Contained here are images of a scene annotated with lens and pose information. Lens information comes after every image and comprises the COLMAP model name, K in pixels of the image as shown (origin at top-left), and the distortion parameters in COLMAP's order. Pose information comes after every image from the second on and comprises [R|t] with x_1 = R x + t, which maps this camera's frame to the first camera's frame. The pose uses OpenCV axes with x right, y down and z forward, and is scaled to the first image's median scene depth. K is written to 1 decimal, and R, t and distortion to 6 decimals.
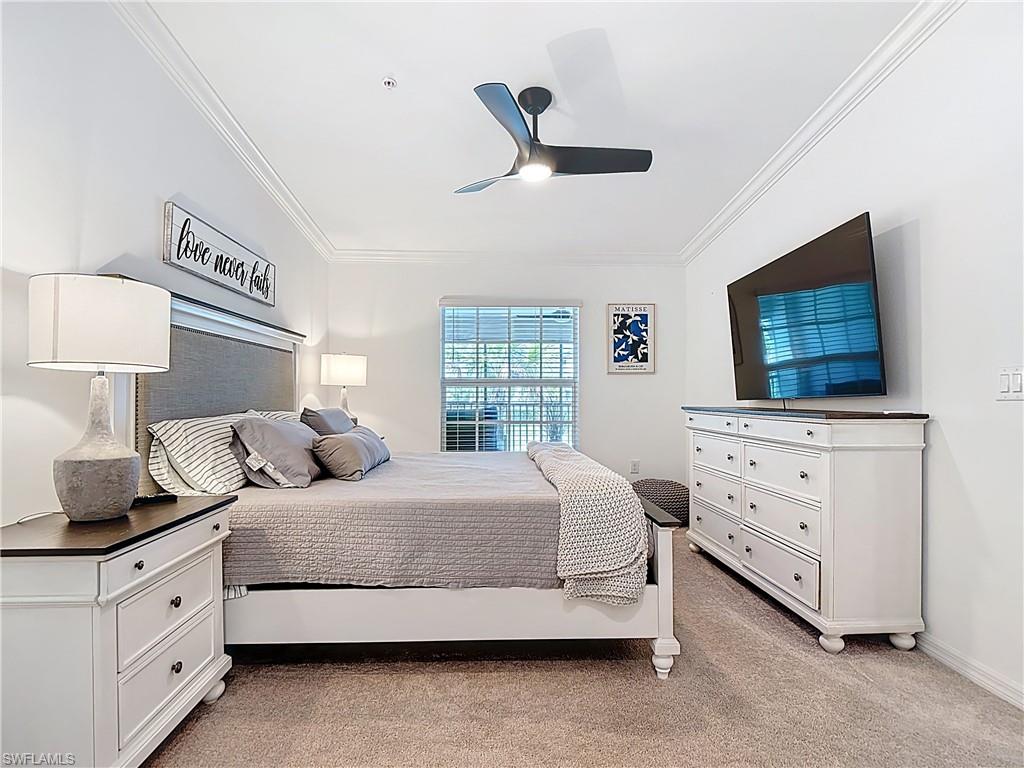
lens RADIAL K [[542.0, 0, 509.7], [0, 542.0, 393.5], [0, 0, 1]] dist [-0.008764, -0.003166]
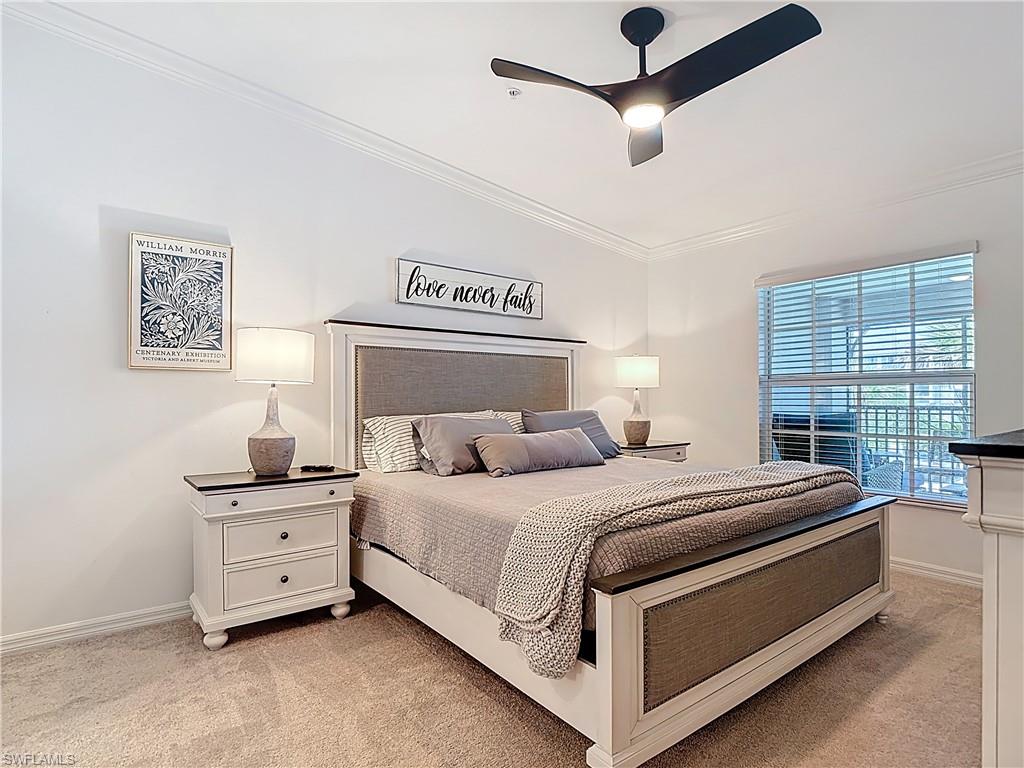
lens RADIAL K [[542.1, 0, 507.1], [0, 542.1, 401.7], [0, 0, 1]] dist [0.018929, -0.000573]
pose [[0.572666, 0.004374, -0.819777, 0.532493], [0.005958, 0.999937, 0.009497, -0.000282], [0.819767, -0.010323, 0.572604, 0.342729]]
